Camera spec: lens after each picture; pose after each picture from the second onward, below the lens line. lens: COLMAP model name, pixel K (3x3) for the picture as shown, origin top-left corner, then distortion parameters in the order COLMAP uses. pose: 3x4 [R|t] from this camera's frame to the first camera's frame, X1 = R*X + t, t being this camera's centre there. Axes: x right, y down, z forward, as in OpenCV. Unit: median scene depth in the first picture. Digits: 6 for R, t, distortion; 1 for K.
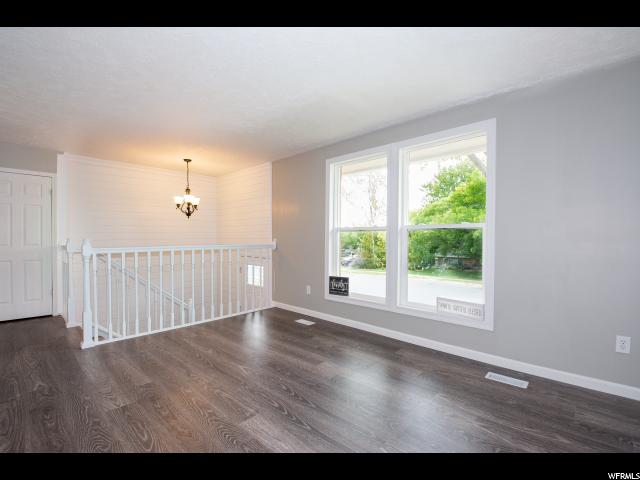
lens RADIAL K [[296.8, 0, 319.6], [0, 296.8, 238.4], [0, 0, 1]] dist [0.002105, -0.002504]
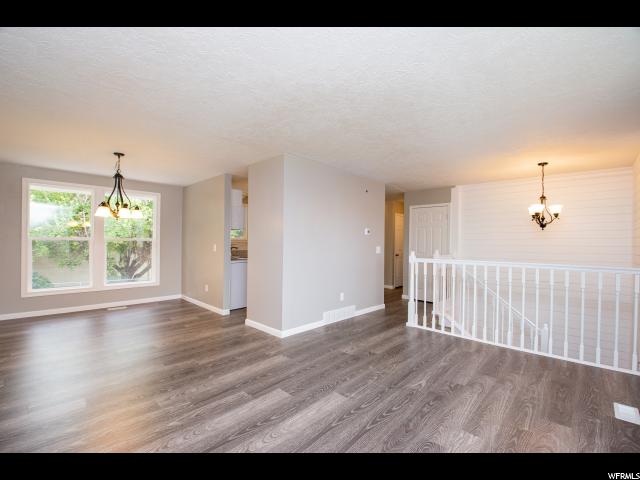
lens RADIAL K [[296.8, 0, 321.6], [0, 296.8, 242.1], [0, 0, 1]] dist [0.002105, -0.002504]
pose [[0.010352, -0.005663, -0.999930, 0.530955], [-0.023042, 0.999717, -0.005900, -0.017608], [0.999681, 0.023102, 0.010218, 0.450610]]
